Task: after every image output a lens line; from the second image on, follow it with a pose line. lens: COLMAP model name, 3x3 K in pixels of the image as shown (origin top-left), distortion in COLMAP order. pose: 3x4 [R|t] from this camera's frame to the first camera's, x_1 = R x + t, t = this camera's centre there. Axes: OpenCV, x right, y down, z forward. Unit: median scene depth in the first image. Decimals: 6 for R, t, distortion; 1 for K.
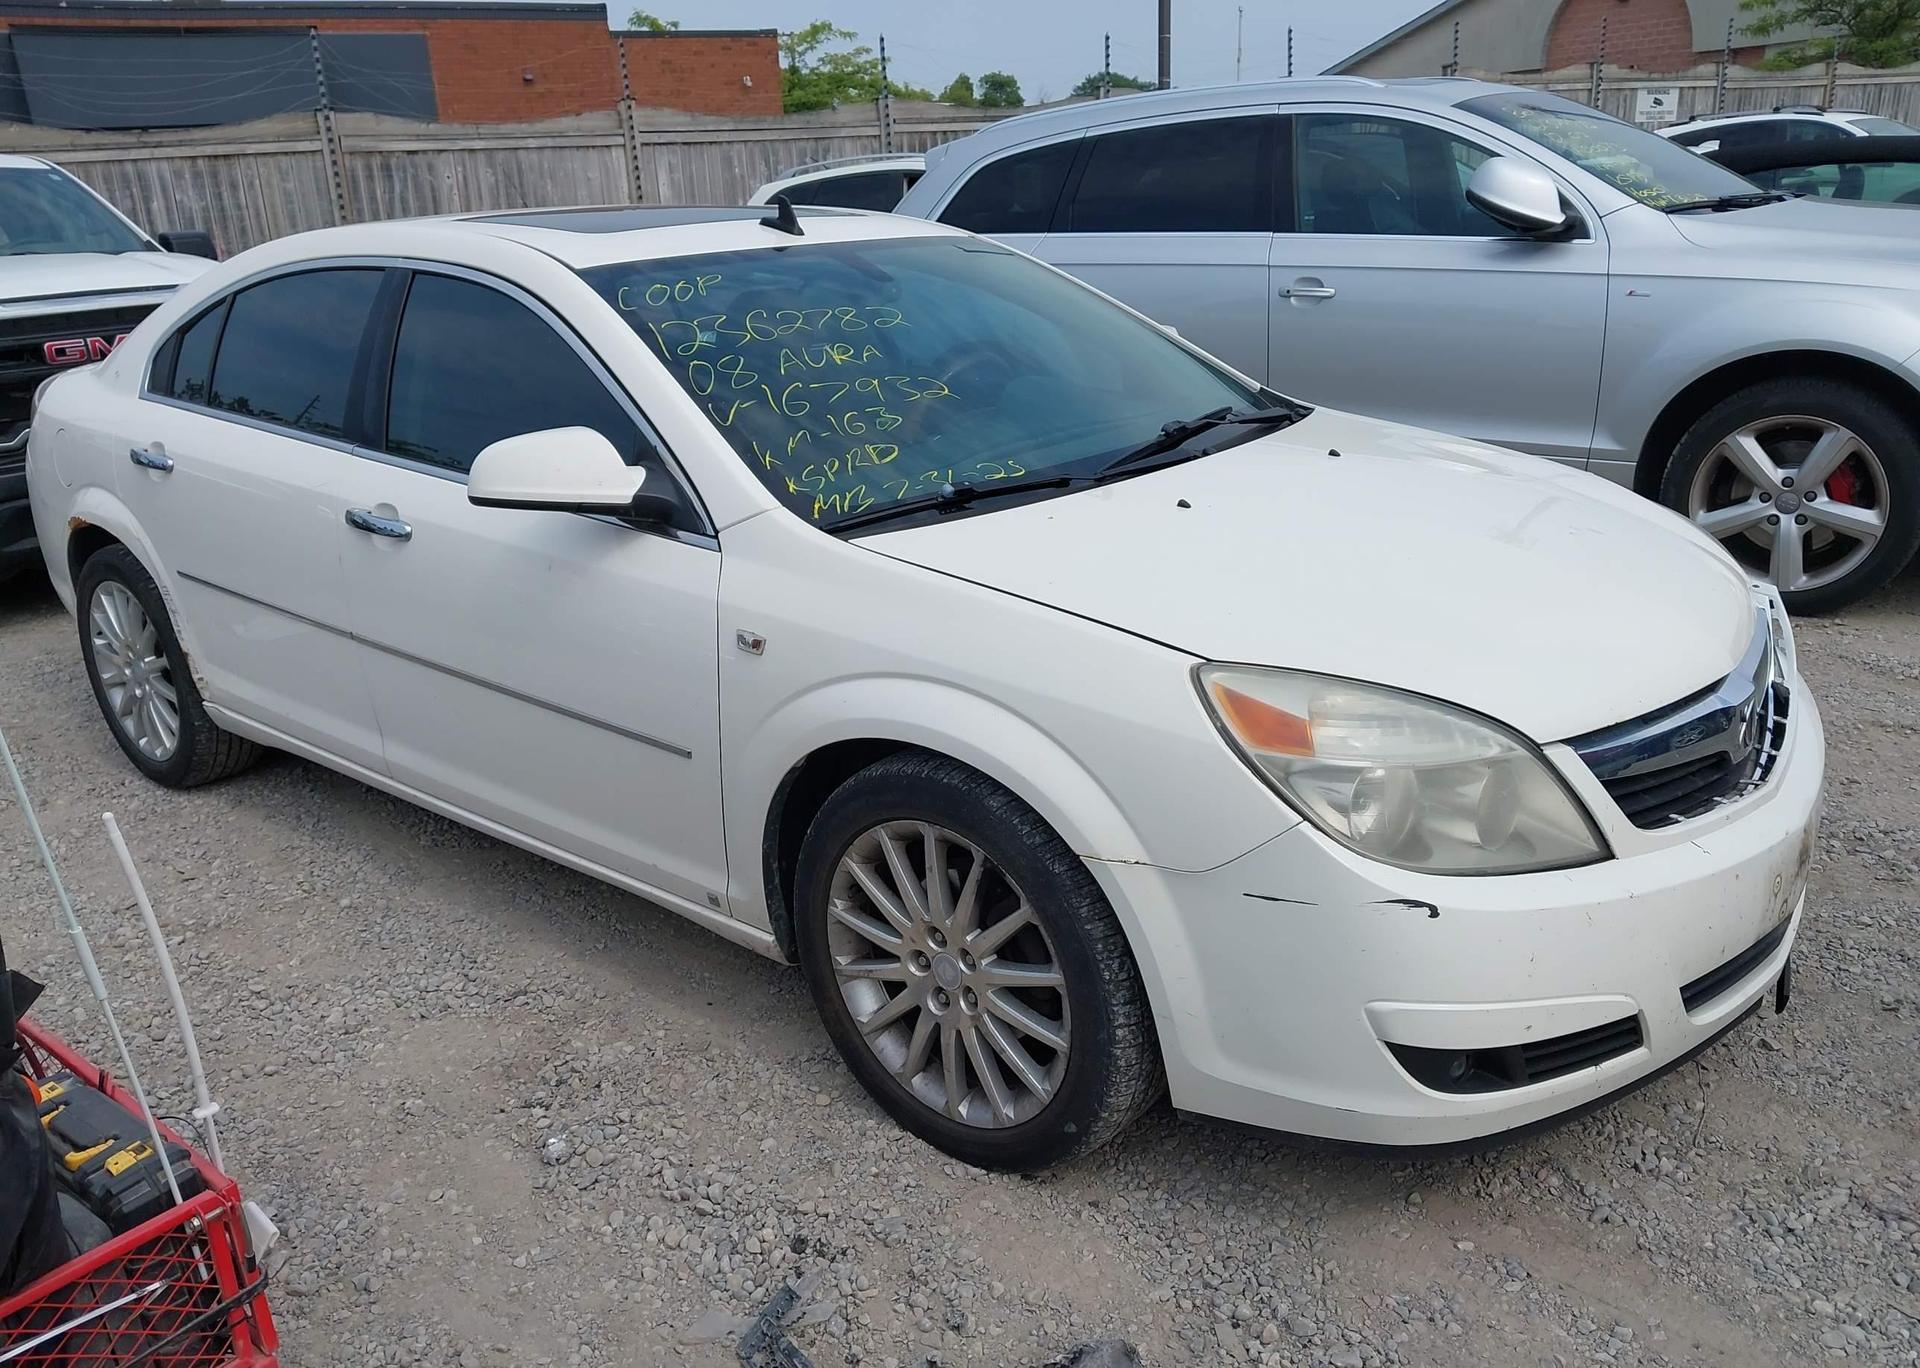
lens RADIAL K [[1585.8, 0, 997.3], [0, 1585.8, 804.2], [0, 0, 1]] dist [-0.003225, -0.002628]
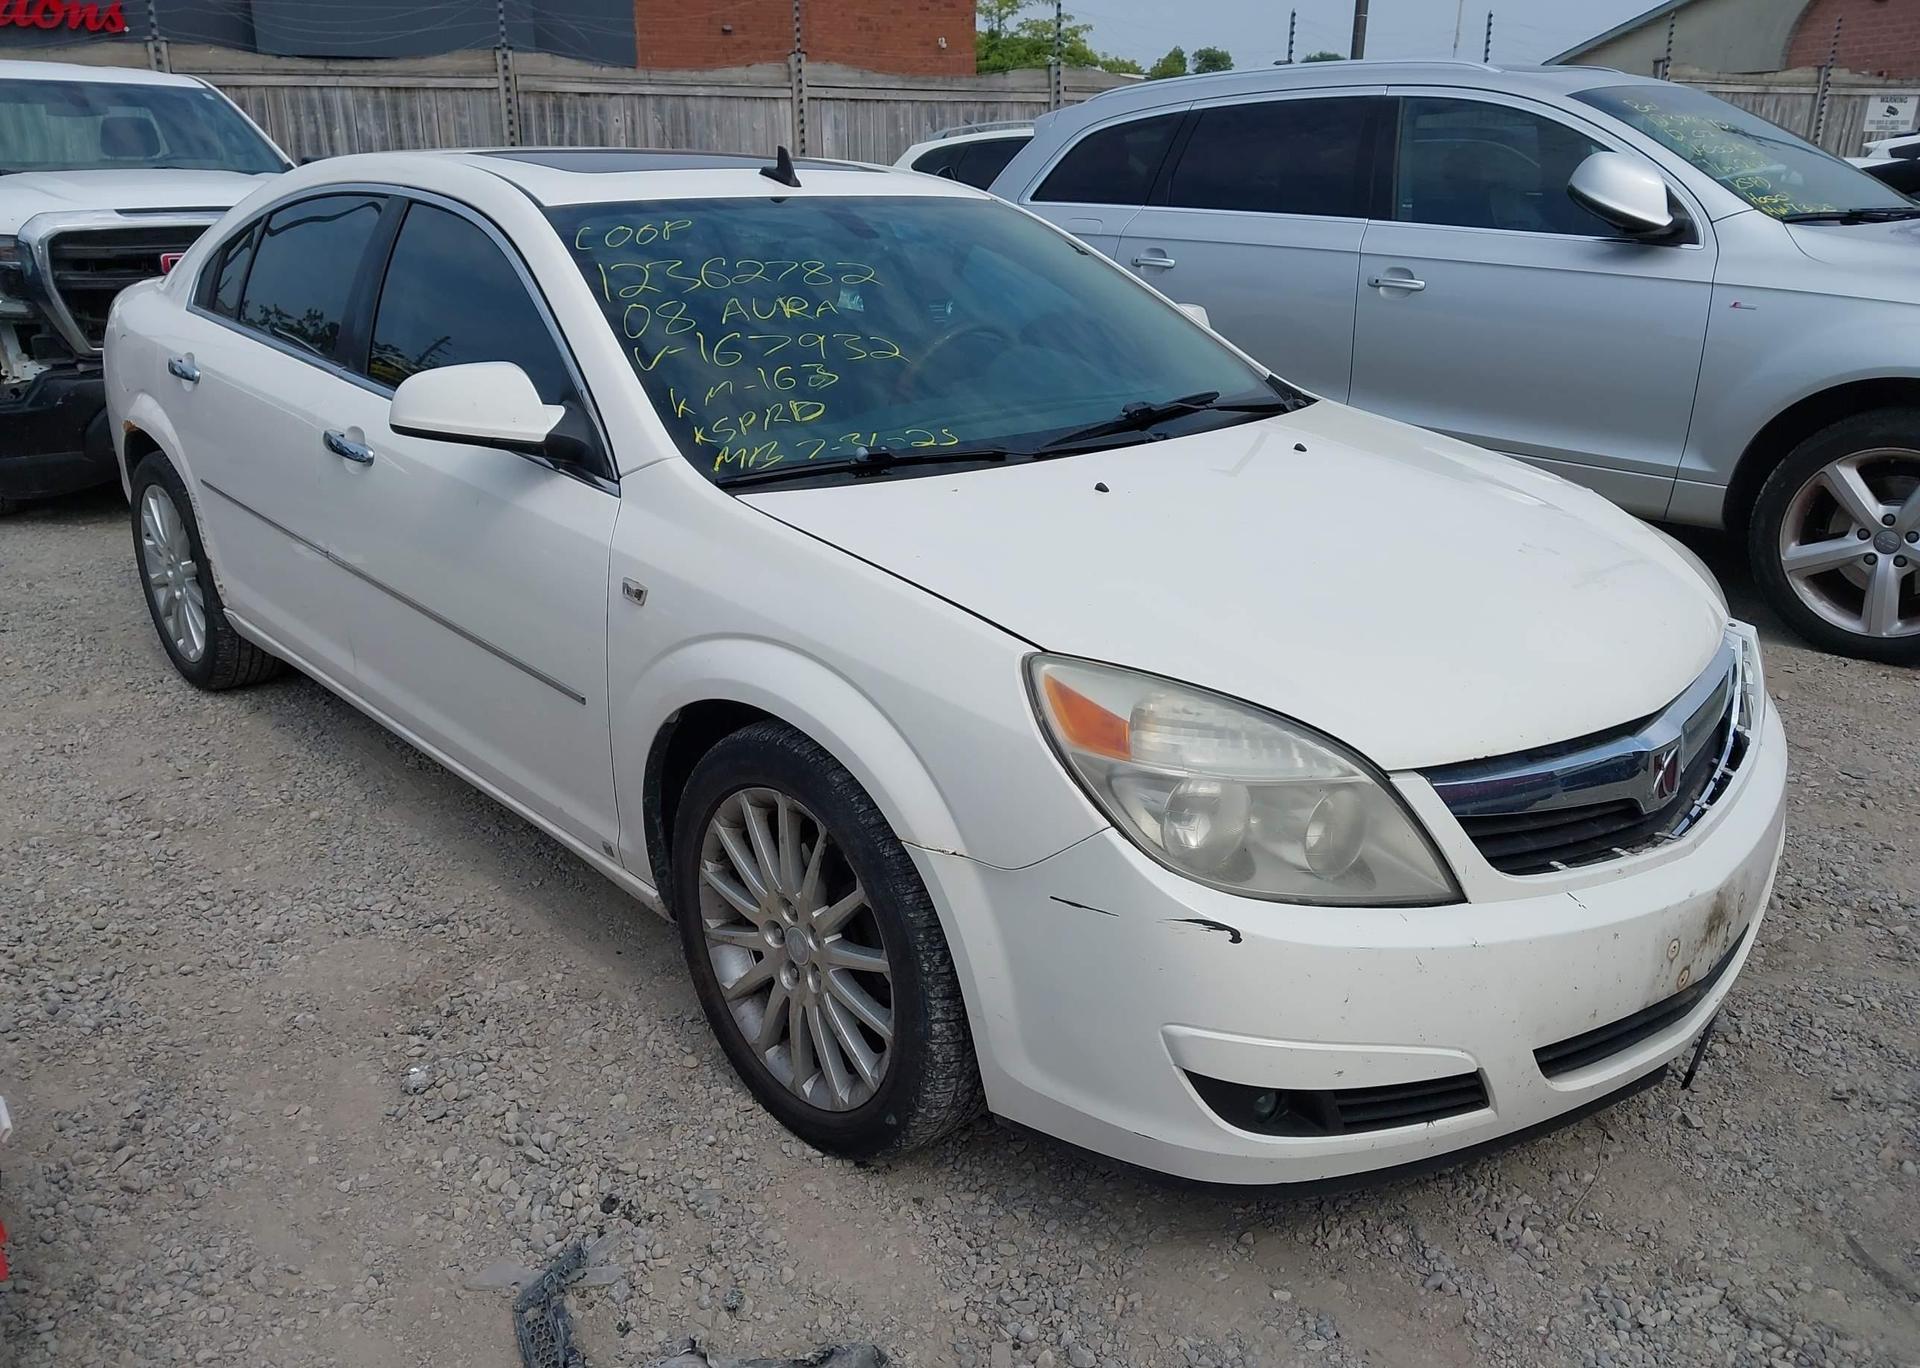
lens RADIAL K [[1582.5, 0, 985.6], [0, 1582.5, 791.3], [0, 0, 1]] dist [-0.003632, -0.001958]
pose [[0.989344, 0.098112, -0.107573, 0.154439], [-0.097099, 0.995167, 0.014626, -0.012475], [0.108488, -0.004025, 0.994090, 0.039186]]
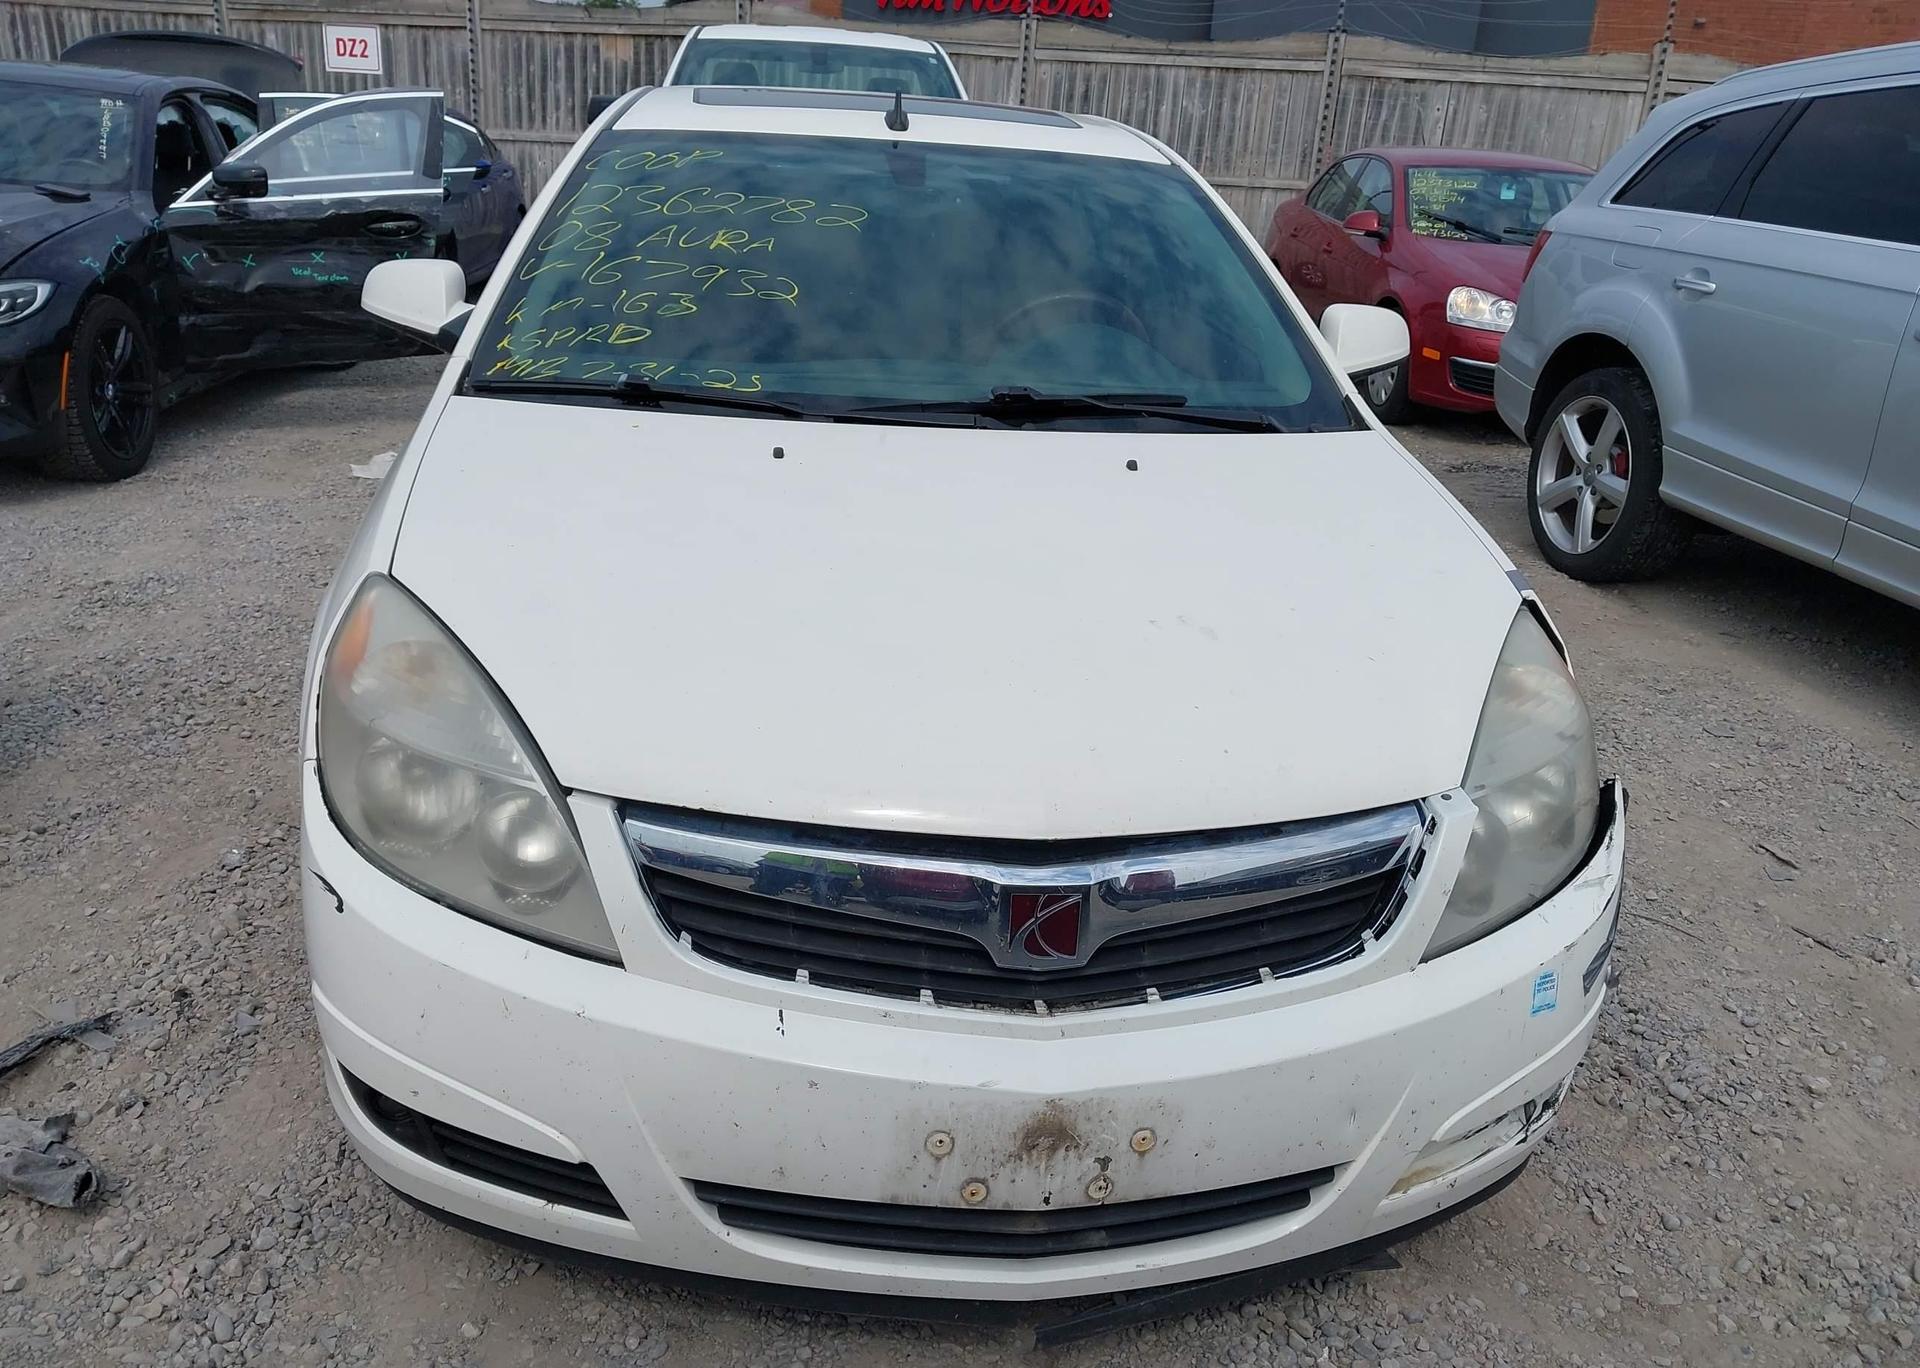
lens RADIAL K [[1565.2, 0, 960.4], [0, 1565.2, 793.8], [0, 0, 1]] dist [0.012486, 0.002932]
pose [[0.710428, 0.354441, -0.608000, 0.704870], [-0.339711, 0.929315, 0.144815, -0.157195], [0.616351, 0.103664, 0.780618, 0.378856]]
